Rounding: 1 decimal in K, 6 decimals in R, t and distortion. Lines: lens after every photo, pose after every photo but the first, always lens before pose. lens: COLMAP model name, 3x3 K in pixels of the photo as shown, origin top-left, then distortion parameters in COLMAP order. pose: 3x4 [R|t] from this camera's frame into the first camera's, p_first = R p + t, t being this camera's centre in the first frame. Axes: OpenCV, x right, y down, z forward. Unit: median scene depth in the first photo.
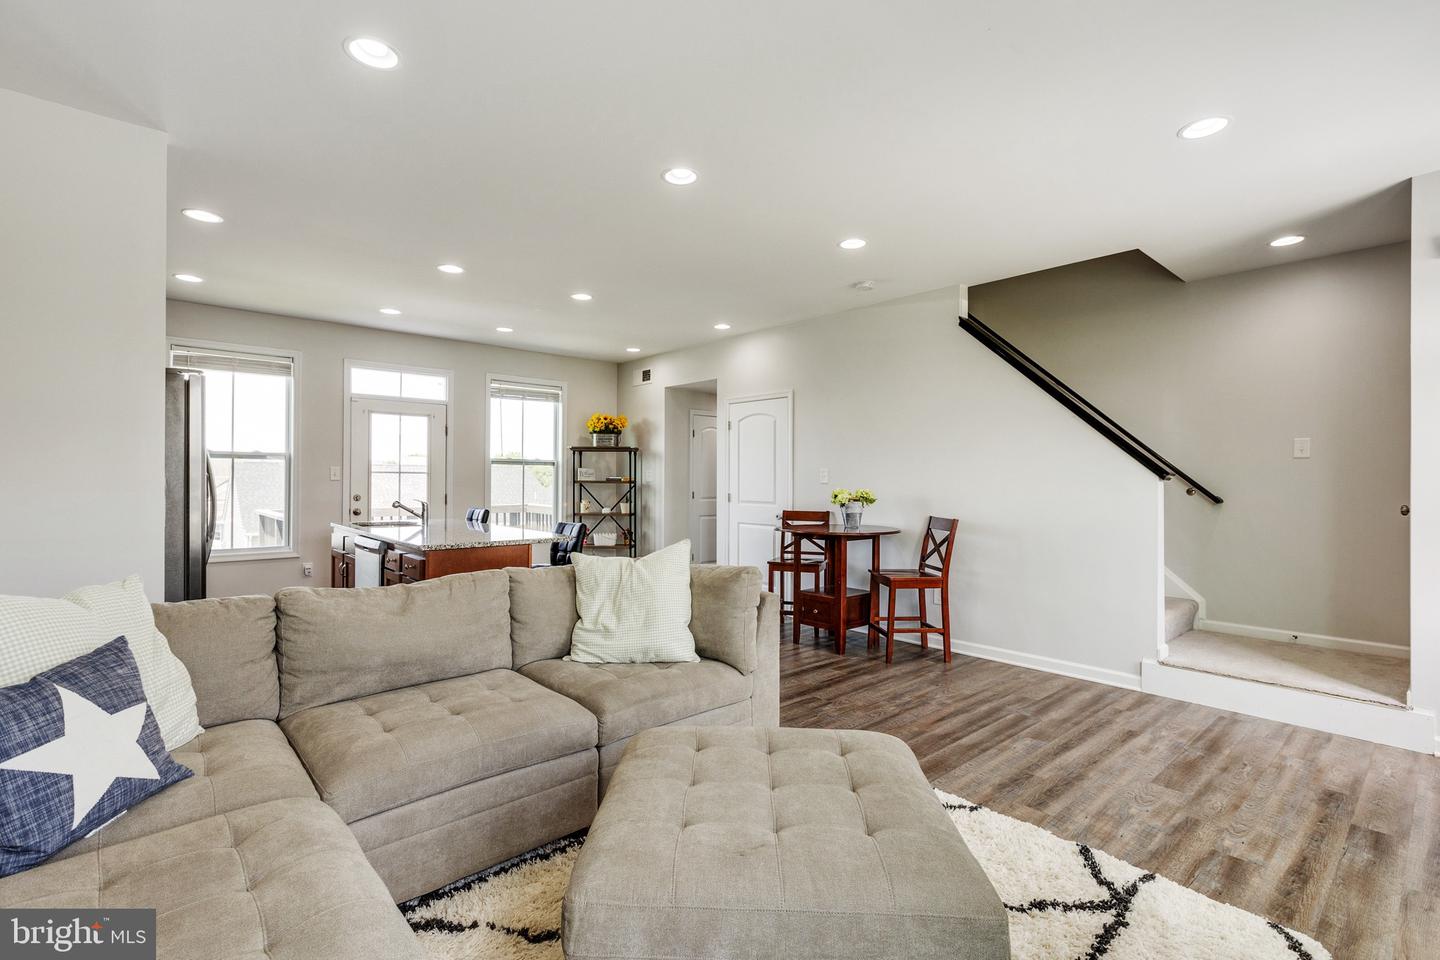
lens RADIAL K [[652.1, 0, 711.0], [0, 652.1, 474.9], [0, 0, 1]] dist [-0.006138, -0.000869]
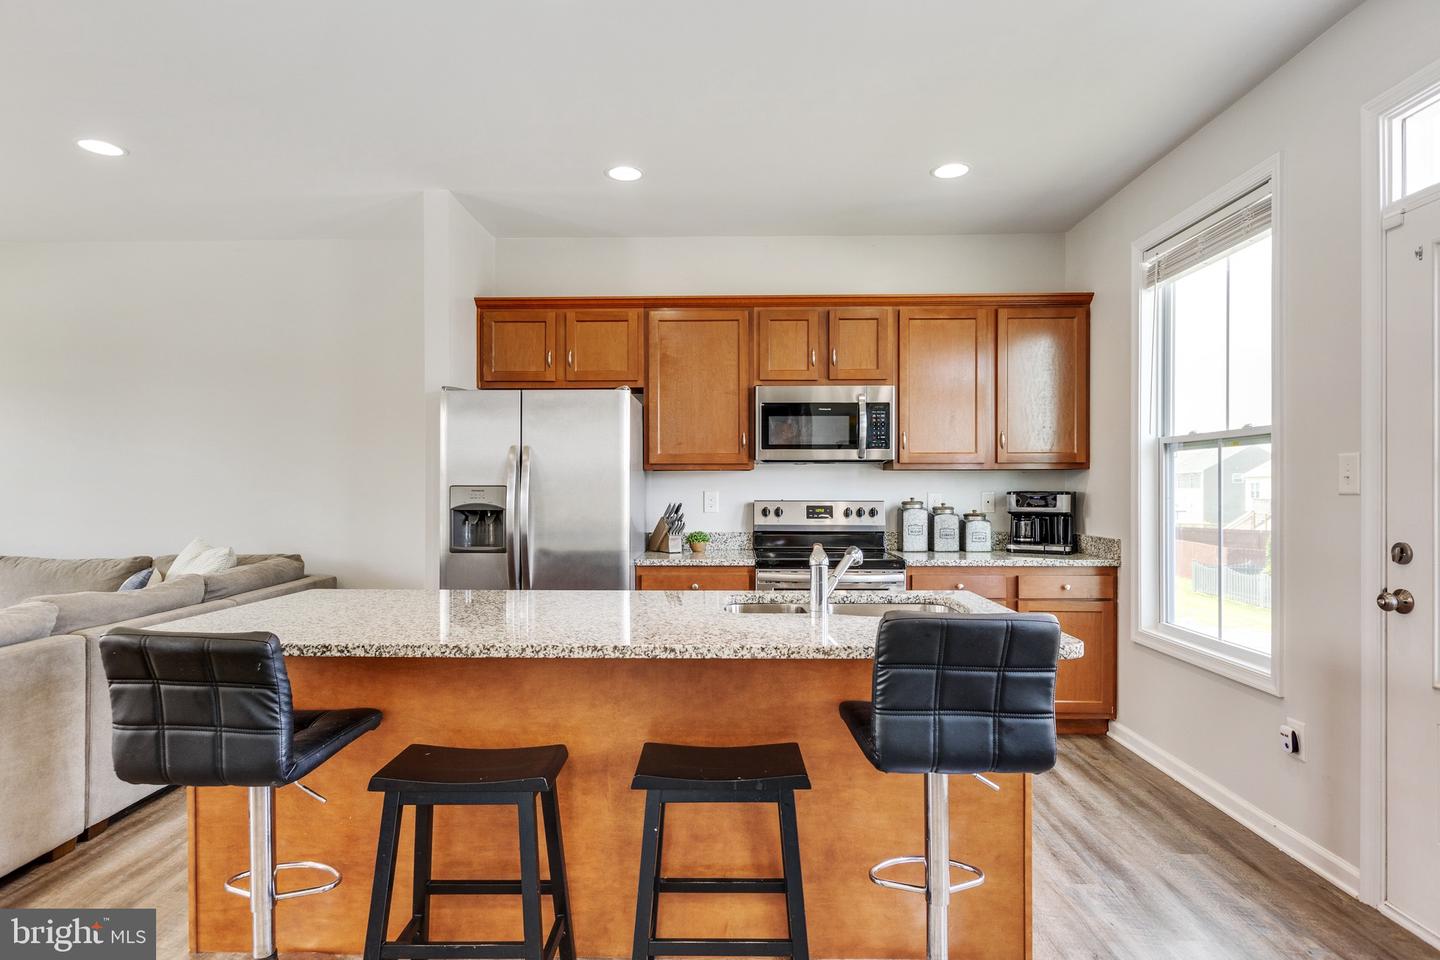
lens RADIAL K [[806.6, 0, 723.4], [0, 806.6, 483.2], [0, 0, 1]] dist [0.032775, 0.000820]
pose [[-0.671752, -0.005688, -0.740754, -0.063801], [0.005090, 0.999911, -0.012294, 0.006499], [0.740758, -0.012028, -0.671664, 1.126021]]
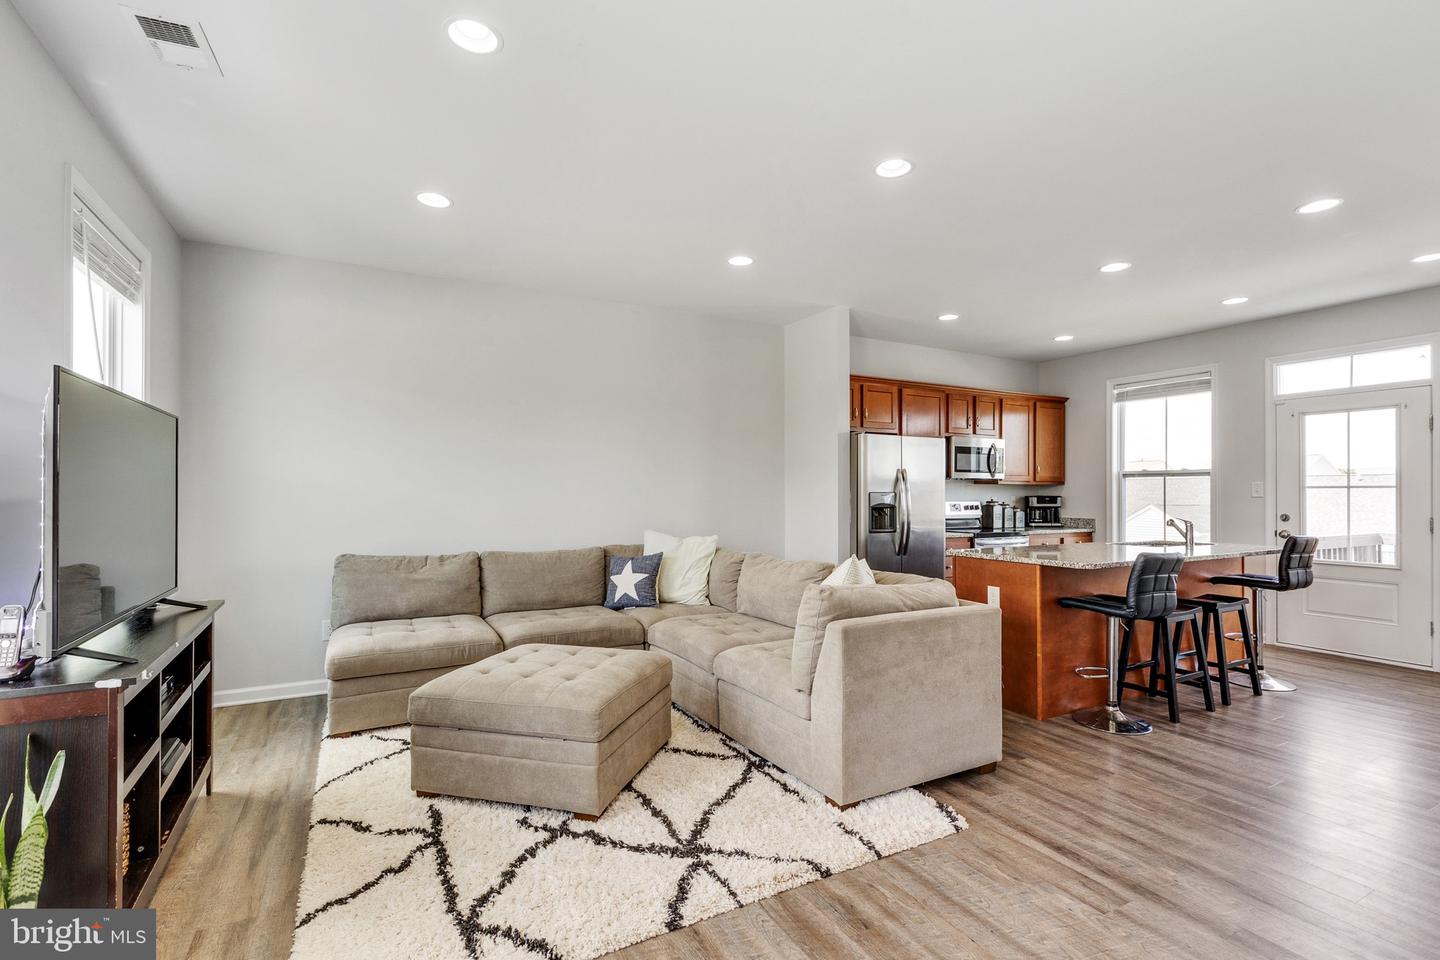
lens RADIAL K [[652.1, 0, 721.9], [0, 652.1, 480.3], [0, 0, 1]] dist [-0.006138, -0.000869]
pose [[-0.208694, -0.023253, -0.977704, 0.479893], [0.005847, 0.999670, -0.025024, 0.004050], [0.977963, -0.010939, -0.208489, 0.498894]]
